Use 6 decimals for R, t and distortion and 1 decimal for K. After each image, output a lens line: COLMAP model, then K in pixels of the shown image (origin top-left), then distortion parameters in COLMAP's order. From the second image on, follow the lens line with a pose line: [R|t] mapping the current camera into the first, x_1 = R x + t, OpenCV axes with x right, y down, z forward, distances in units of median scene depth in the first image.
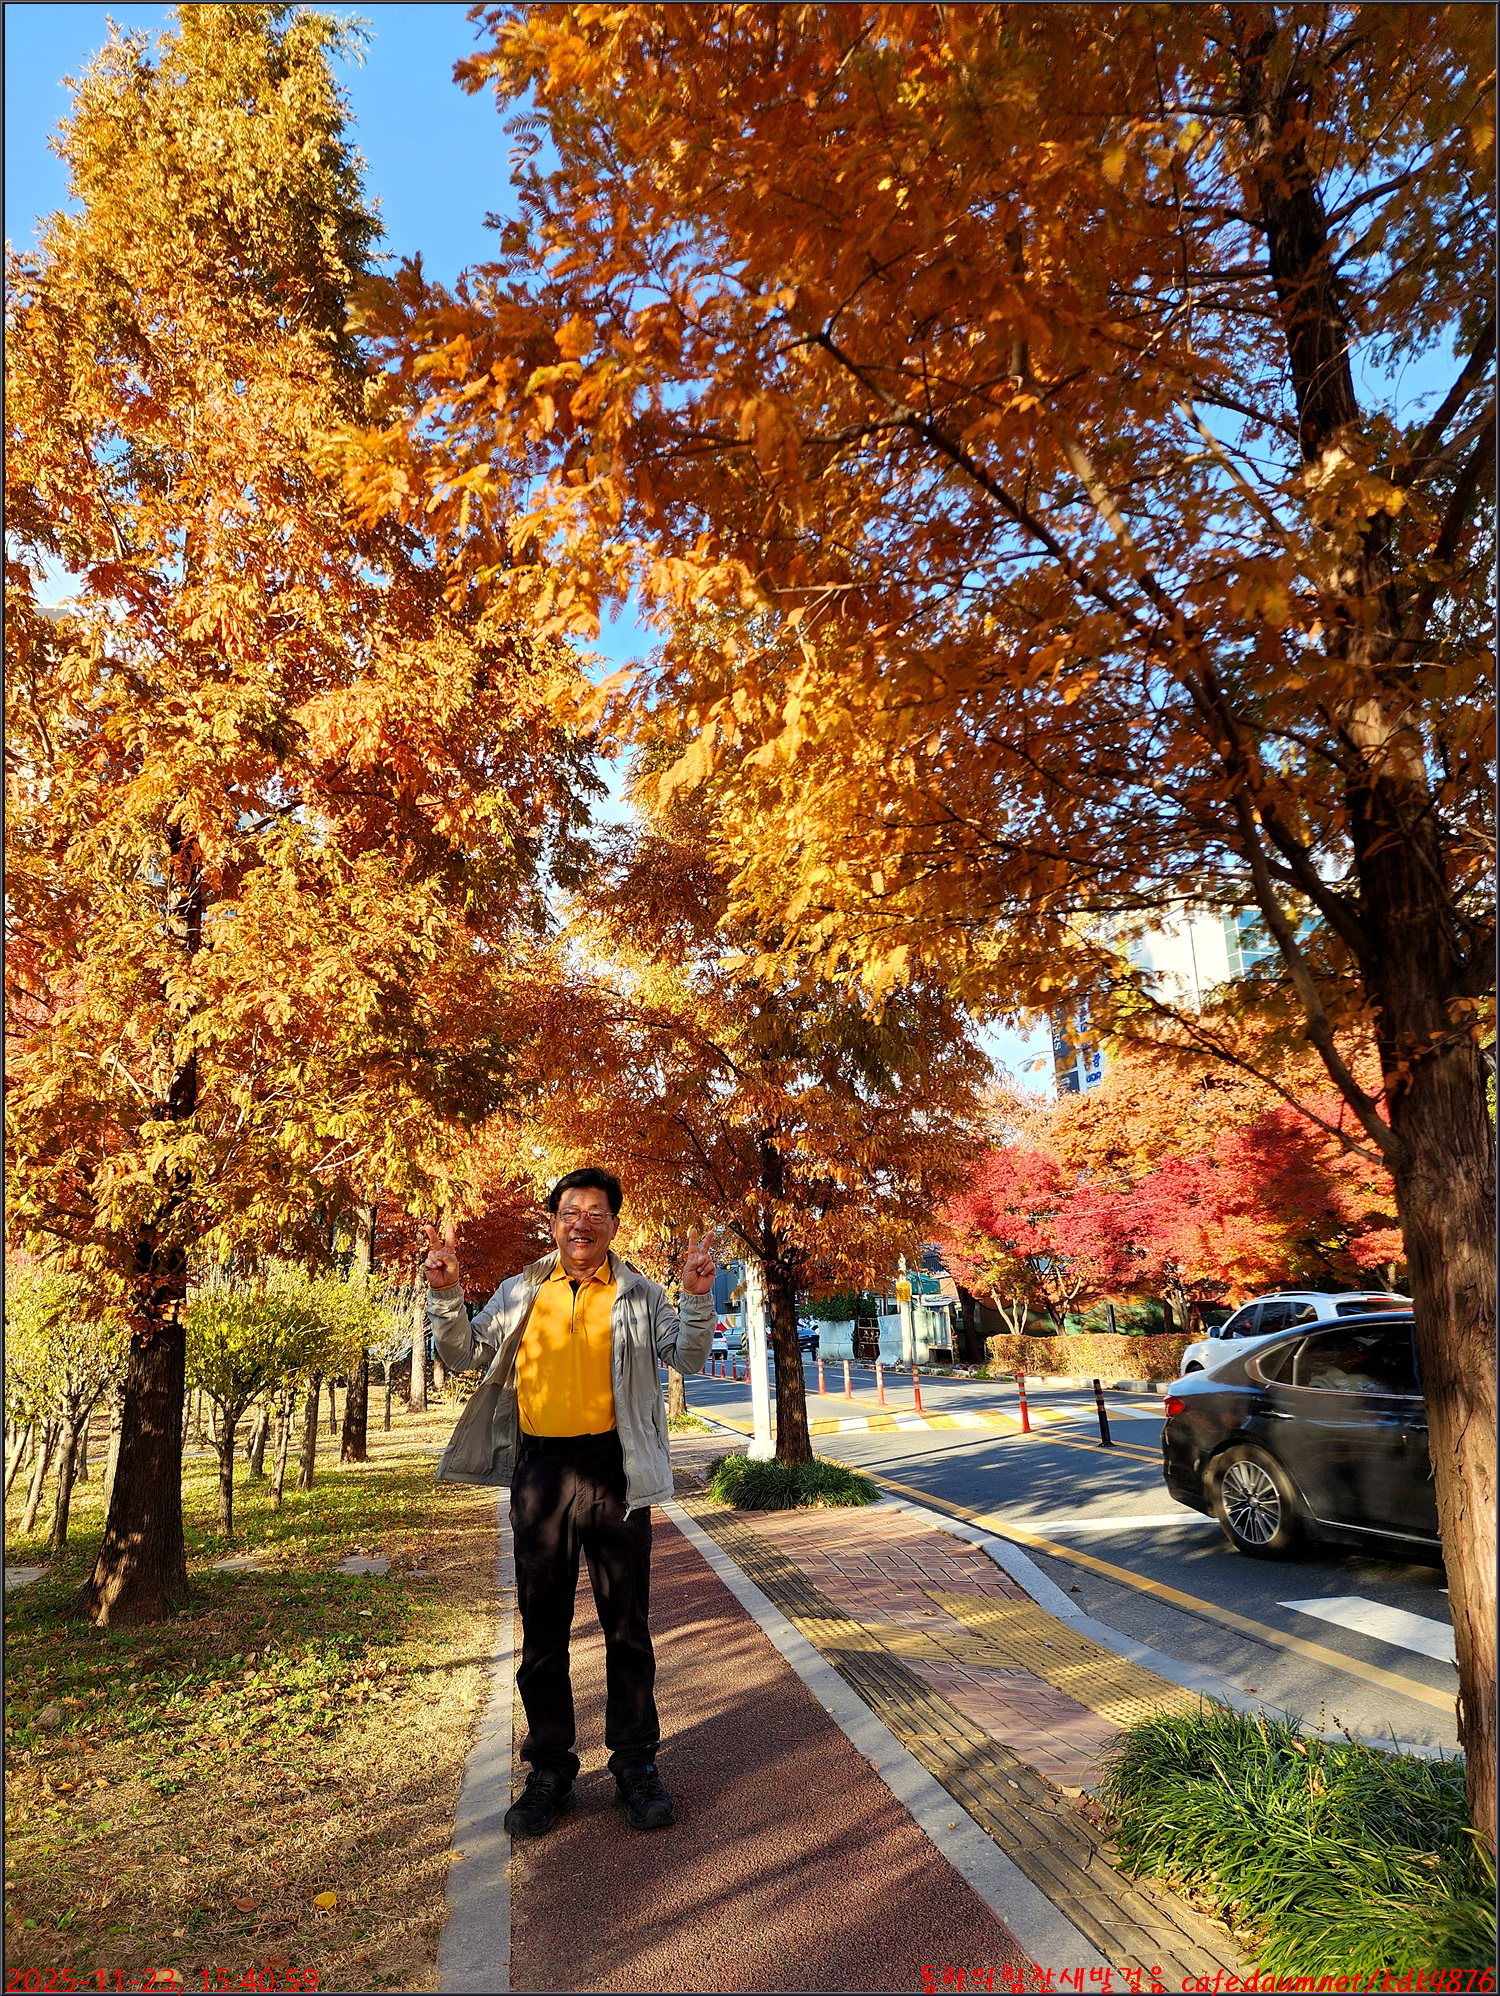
lens RADIAL K [[1374.7, 0, 750.0], [0, 1374.7, 998.0], [0, 0, 1]] dist [0.060800, -0.064022]
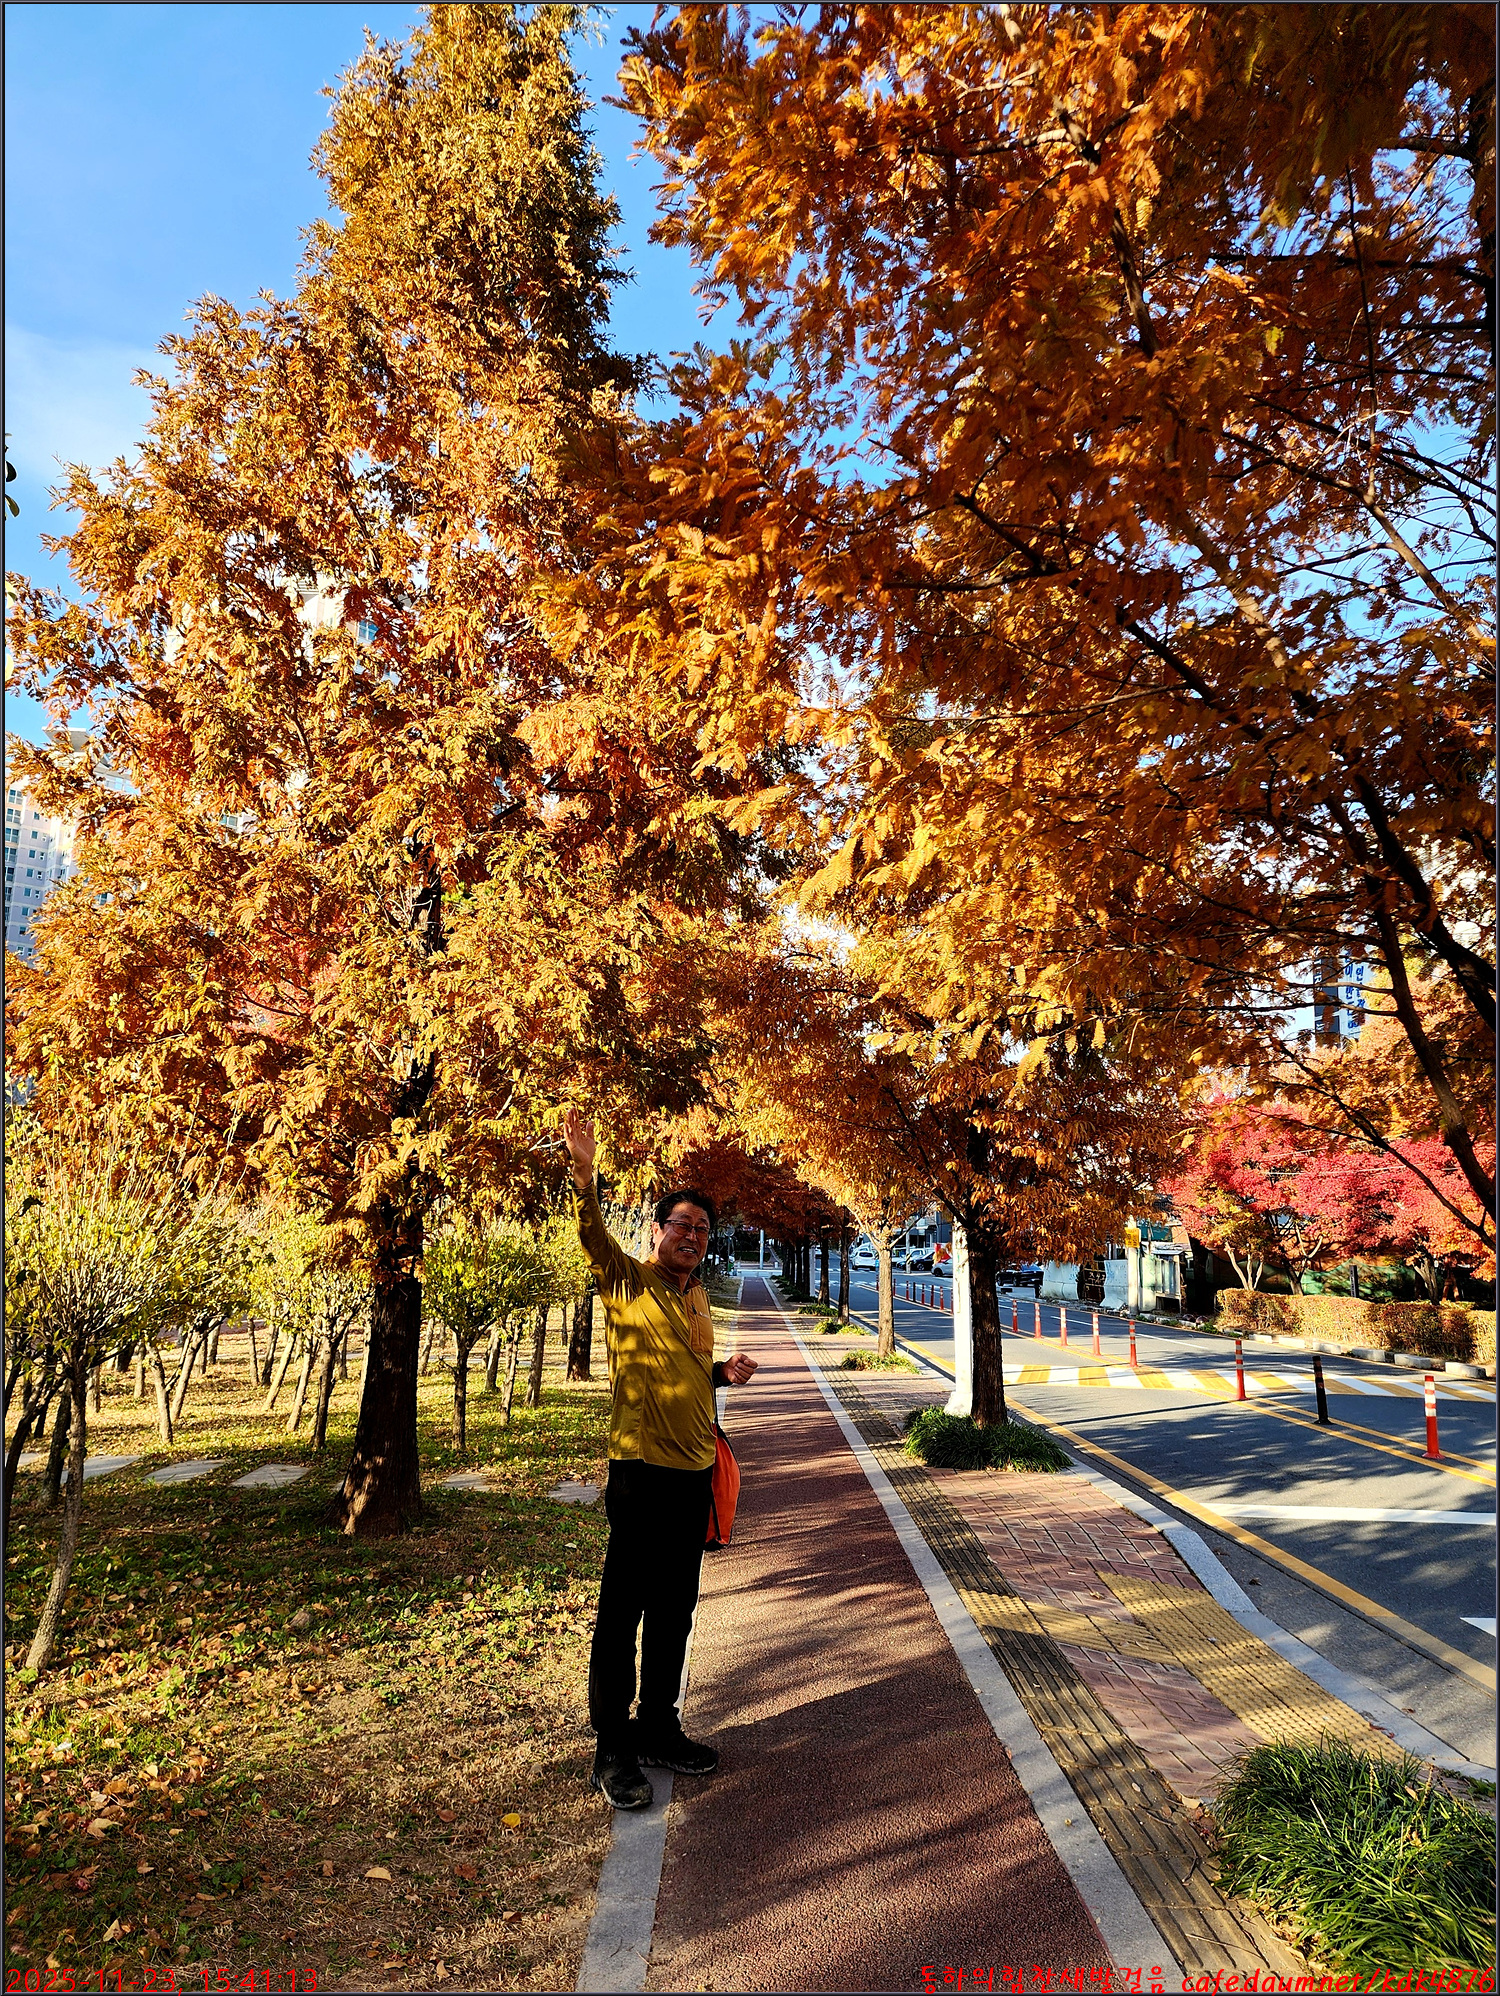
lens RADIAL K [[1380.7, 0, 756.1], [0, 1380.7, 1032.0], [0, 0, 1]] dist [0.056776, -0.067997]
pose [[0.986092, 0.040634, -0.161154, 0.030747], [-0.028191, 0.996495, 0.078759, -0.056612], [0.163790, -0.073121, 0.983782, -0.038592]]
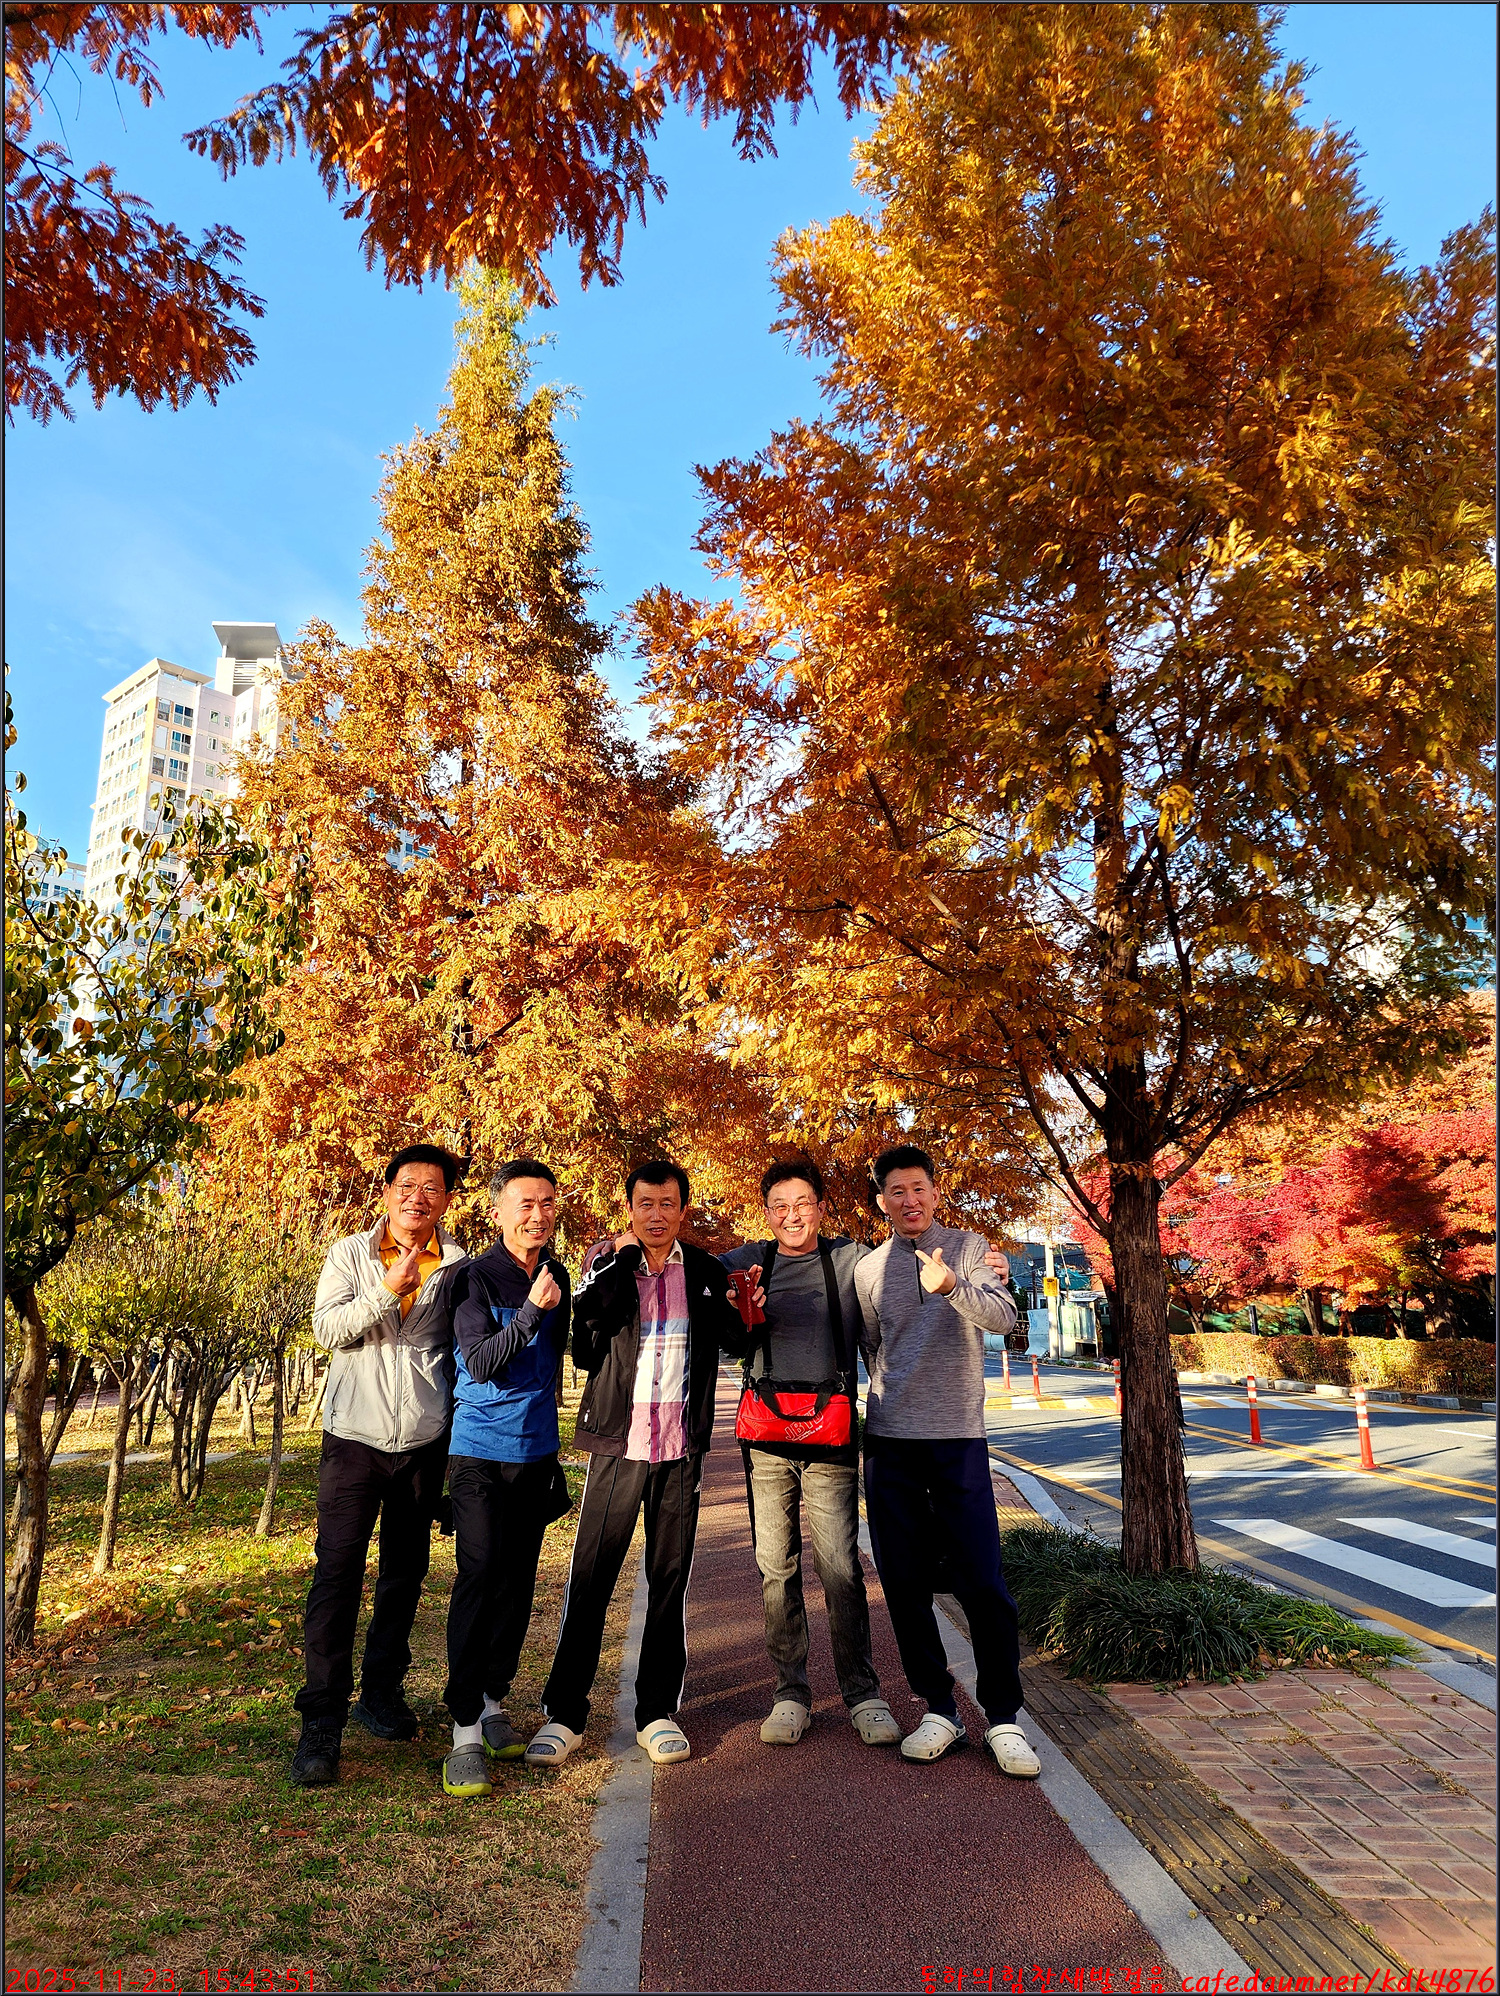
lens RADIAL K [[1326.8, 0, 750.0], [0, 1326.8, 998.0], [0, 0, 1]] dist [0.055082, -0.055885]
pose [[0.993061, 0.006585, -0.117419, 0.084962], [-0.006308, 0.999976, 0.002732, -0.107888], [0.117434, -0.001972, 0.993079, -0.458198]]
